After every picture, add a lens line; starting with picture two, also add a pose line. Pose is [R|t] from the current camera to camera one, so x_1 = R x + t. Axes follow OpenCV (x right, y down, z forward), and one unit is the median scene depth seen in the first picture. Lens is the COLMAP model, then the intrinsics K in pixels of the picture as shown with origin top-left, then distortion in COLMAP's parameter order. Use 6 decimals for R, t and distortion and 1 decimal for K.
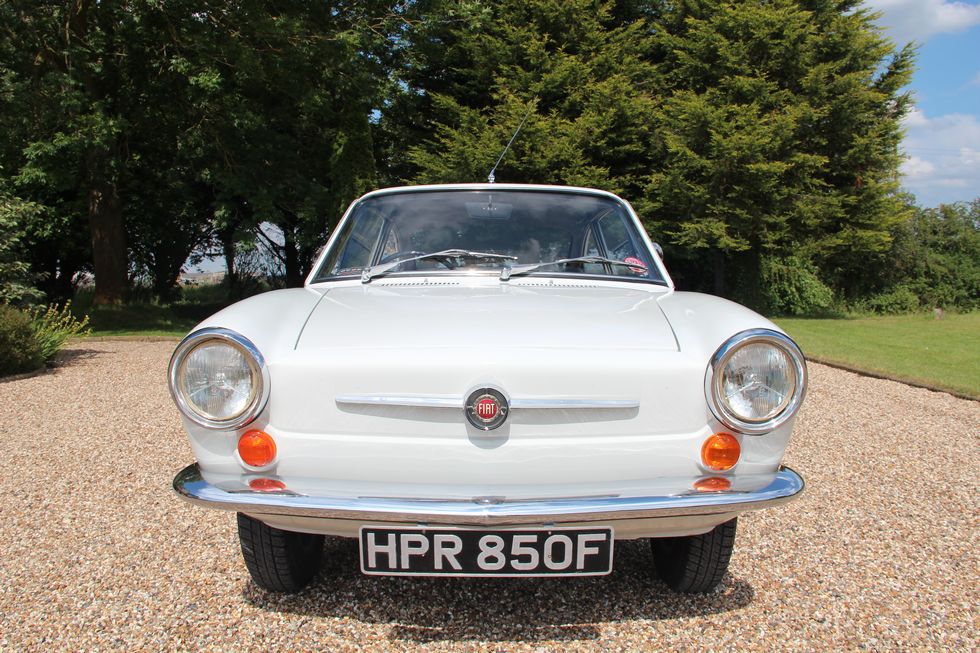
lens RADIAL K [[831.4, 0, 489.5], [0, 831.4, 327.2], [0, 0, 1]] dist [-0.109828, 0.078793]
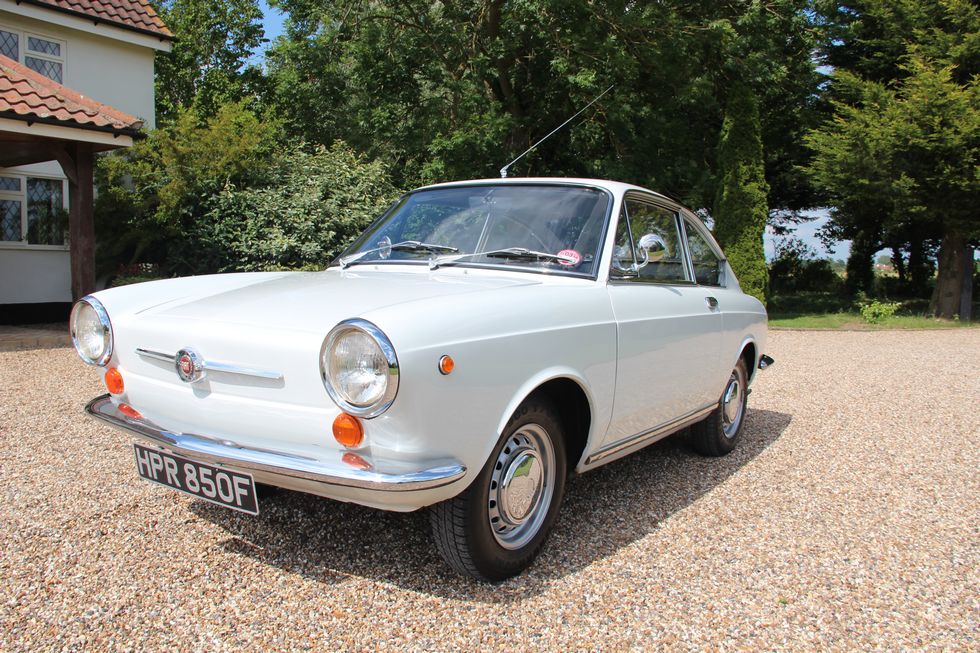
lens RADIAL K [[831.4, 0, 486.0], [0, 831.4, 333.3], [0, 0, 1]] dist [-0.109828, 0.078793]
pose [[0.812744, 0.071710, -0.578191, 0.569060], [-0.057712, 0.997425, 0.042581, -0.018117], [0.579755, -0.001239, 0.814790, 0.112820]]
